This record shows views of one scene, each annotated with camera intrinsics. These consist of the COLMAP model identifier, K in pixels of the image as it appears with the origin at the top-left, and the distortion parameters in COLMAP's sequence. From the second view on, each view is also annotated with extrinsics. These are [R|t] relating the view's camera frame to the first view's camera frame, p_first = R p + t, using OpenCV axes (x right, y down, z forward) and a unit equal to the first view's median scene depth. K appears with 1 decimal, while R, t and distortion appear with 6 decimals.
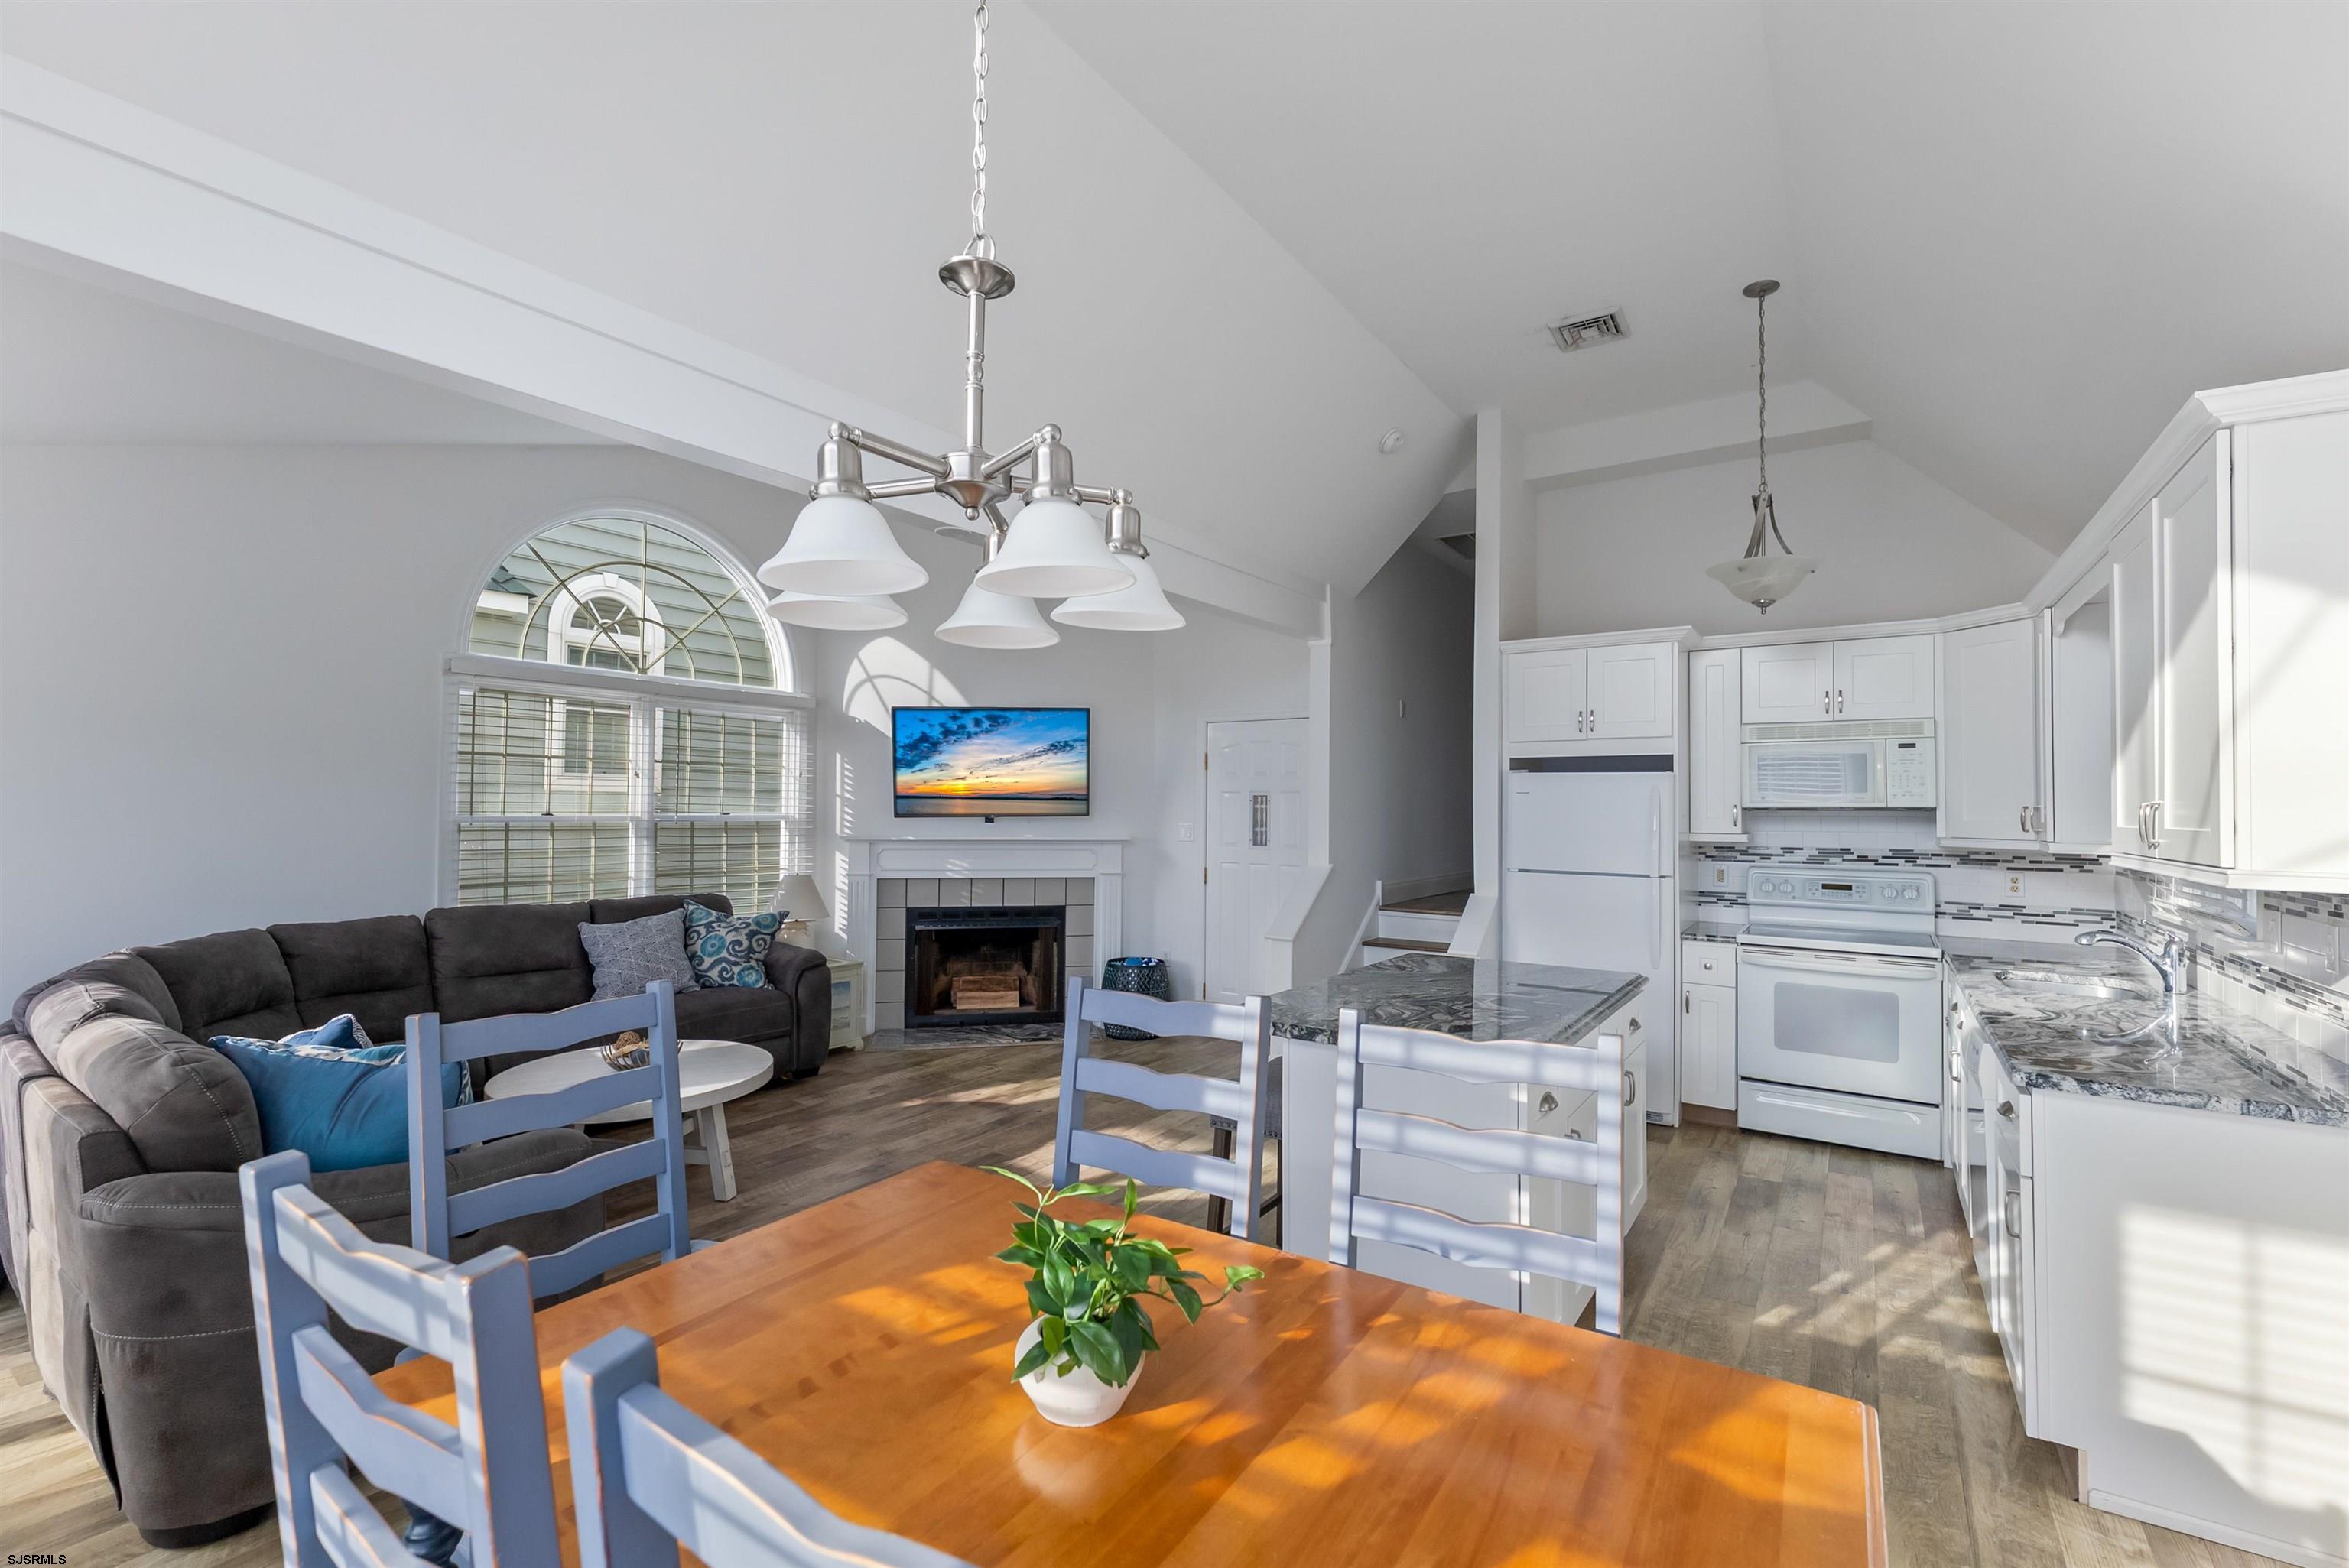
lens RADIAL K [[1017.0, 0, 1181.5], [0, 1017.0, 790.0], [0, 0, 1]] dist [-0.000366, -0.000301]
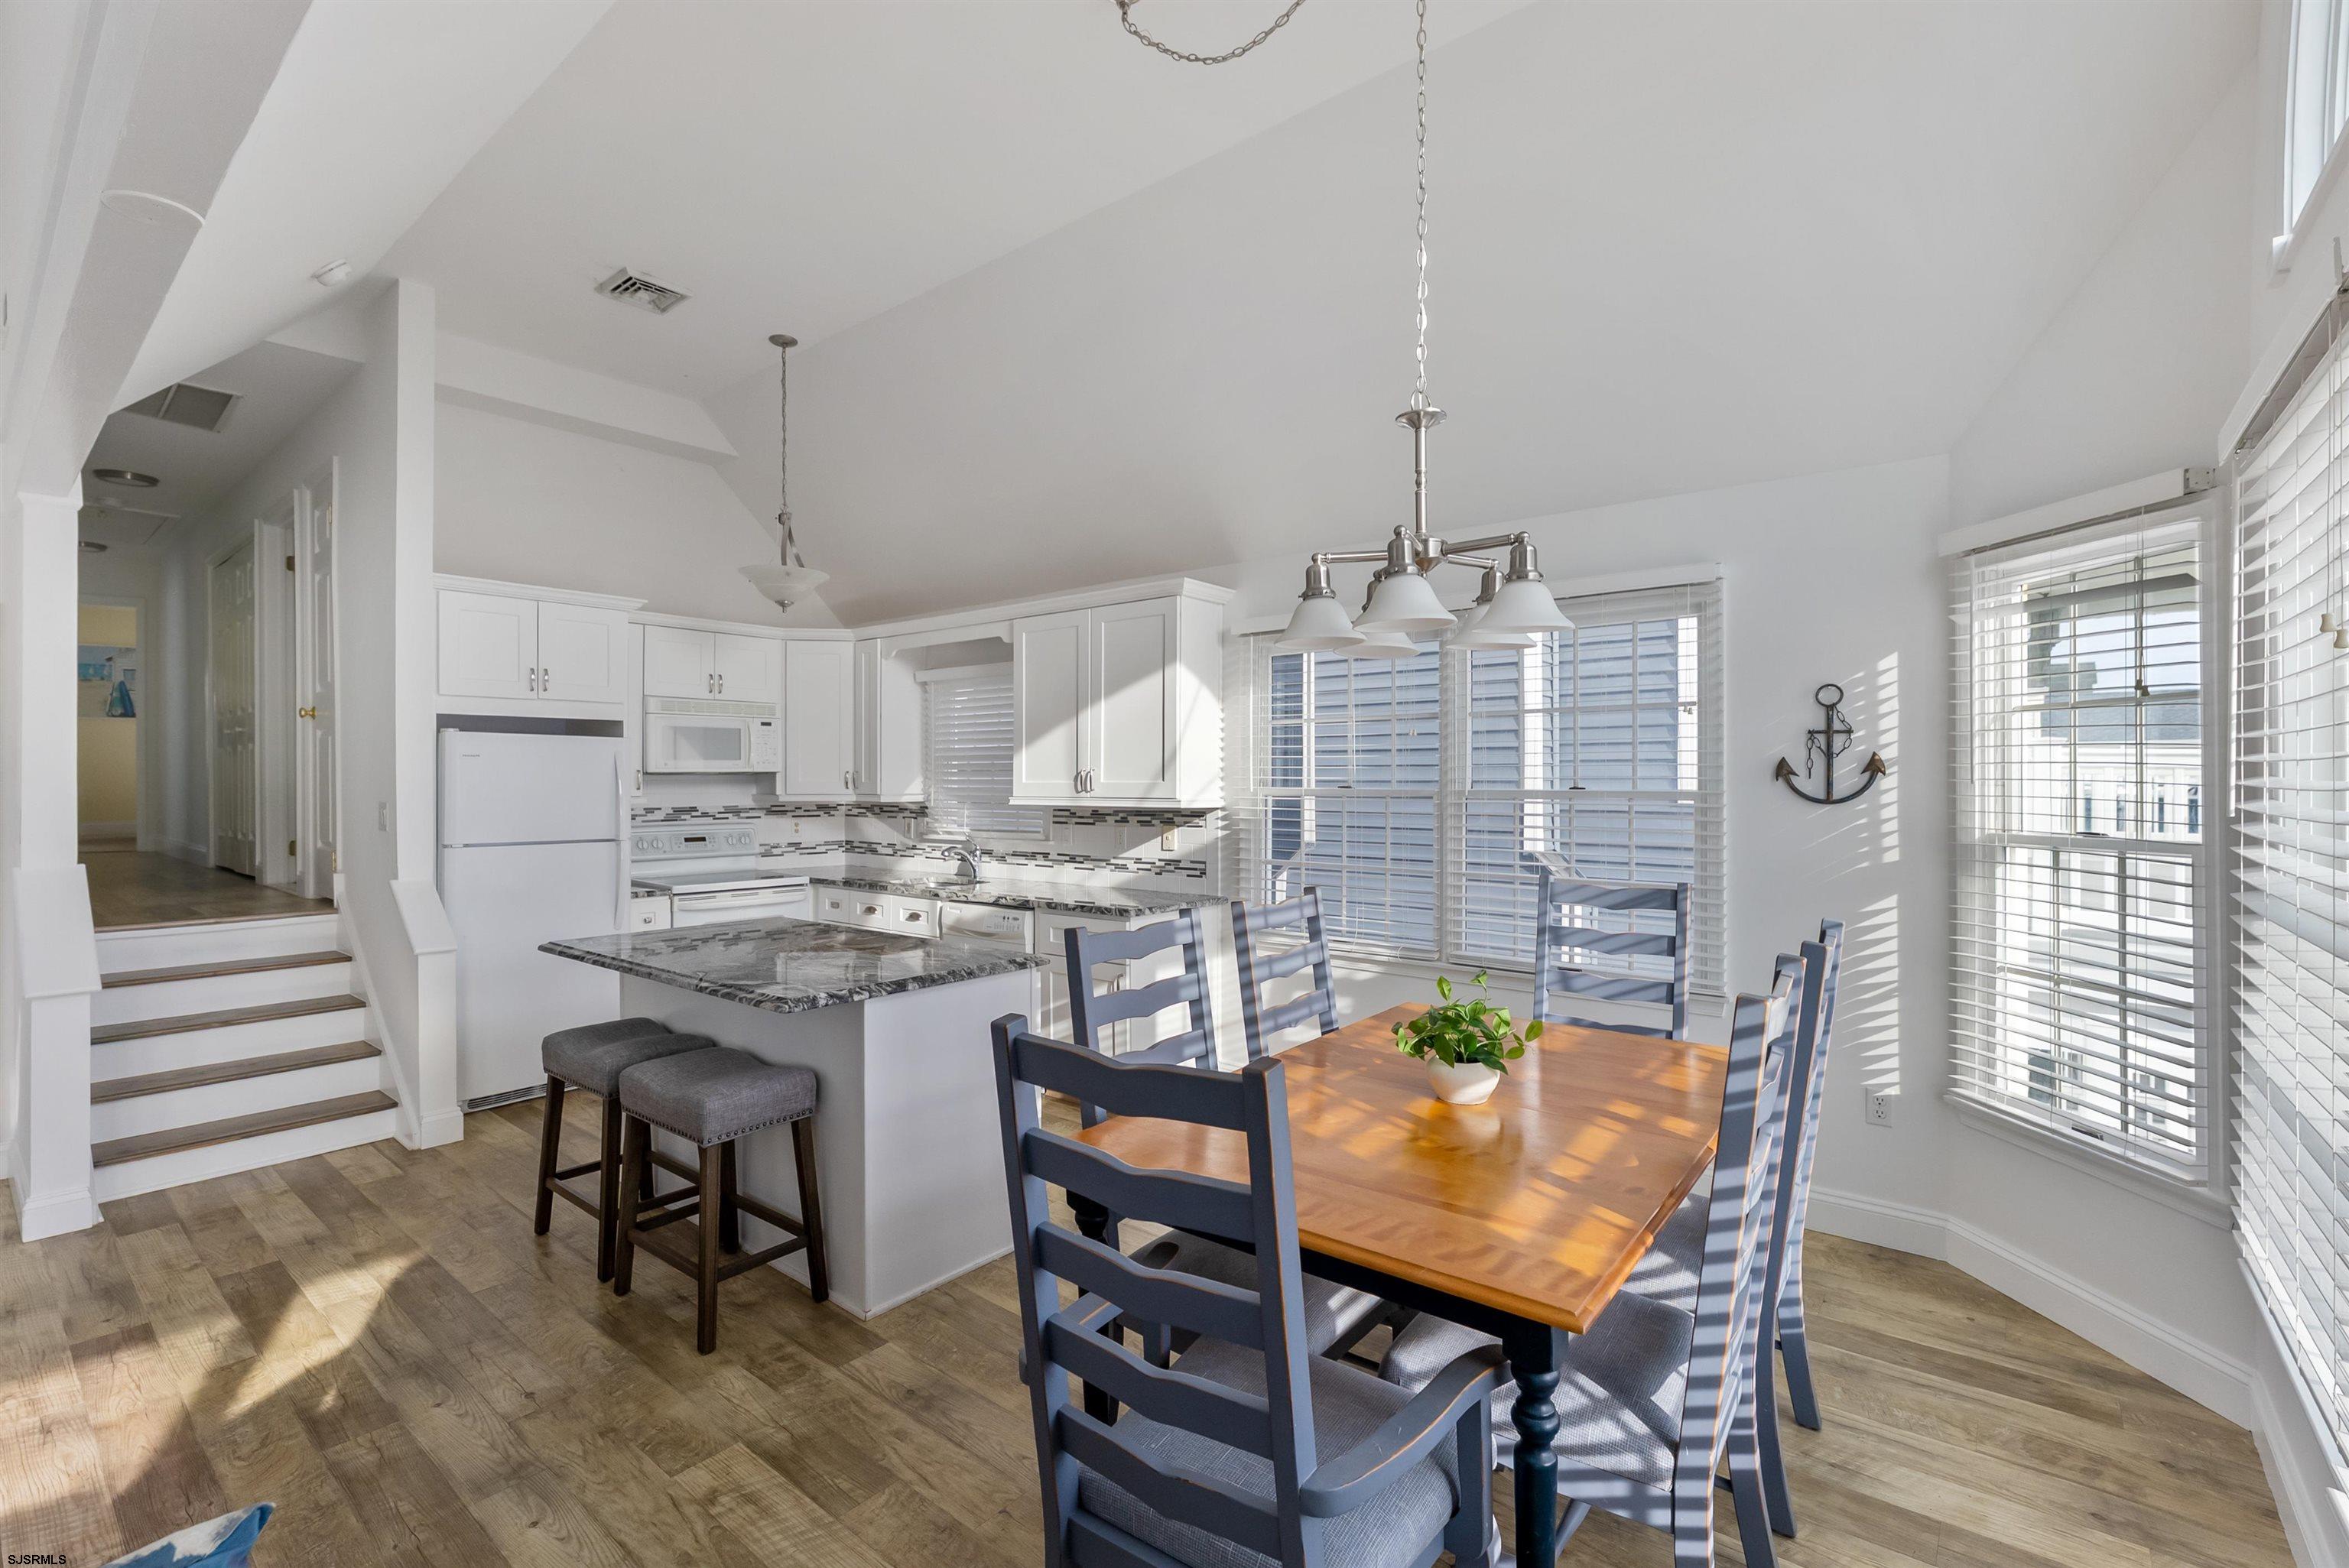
lens RADIAL K [[1017.0, 0, 1187.8], [0, 1017.0, 786.2], [0, 0, 1]] dist [-0.000366, -0.000301]
pose [[0.091480, -0.014357, 0.995703, -0.451662], [-0.016131, 0.999743, 0.015897, 0.005009], [-0.995676, -0.017516, 0.091225, 0.302343]]
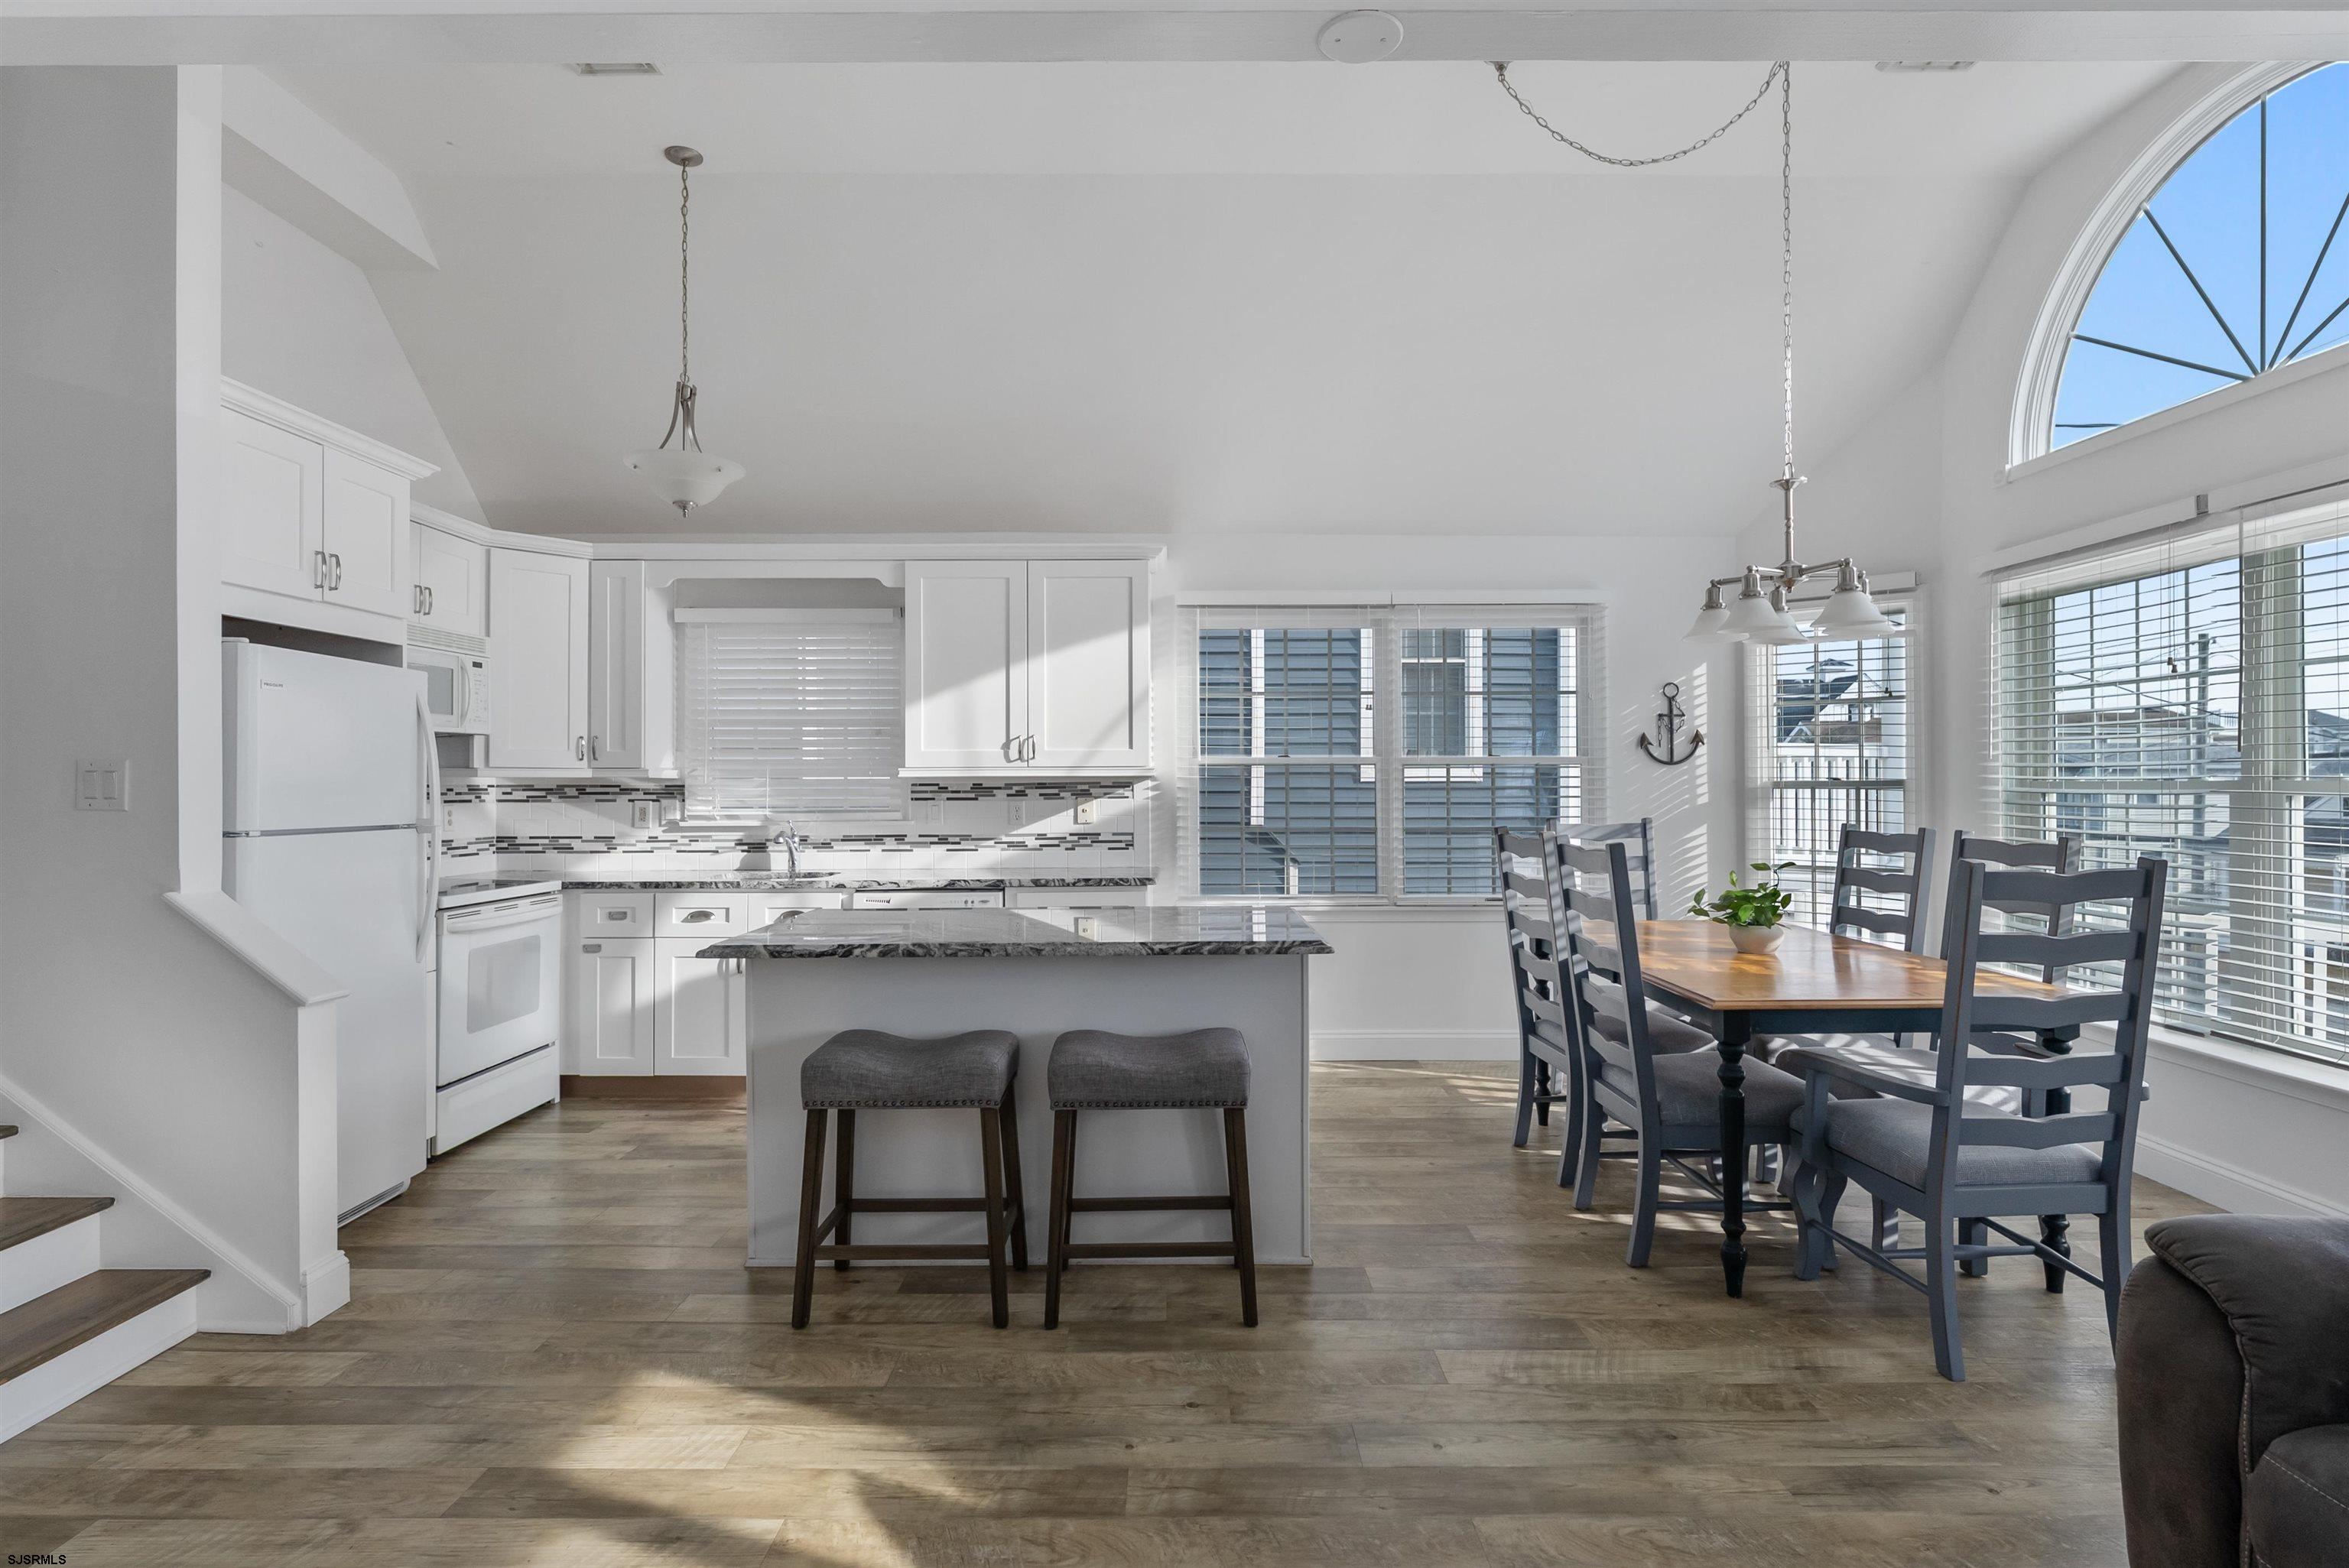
lens RADIAL K [[1132.4, 0, 1179.3], [0, 1132.4, 787.3], [0, 0, 1]] dist [0.002007, -0.000704]
pose [[-0.553944, -0.009977, 0.832494, -0.396940], [-0.016061, 0.999870, 0.001296, 0.045336], [-0.832399, -0.012653, -0.554033, 0.895843]]
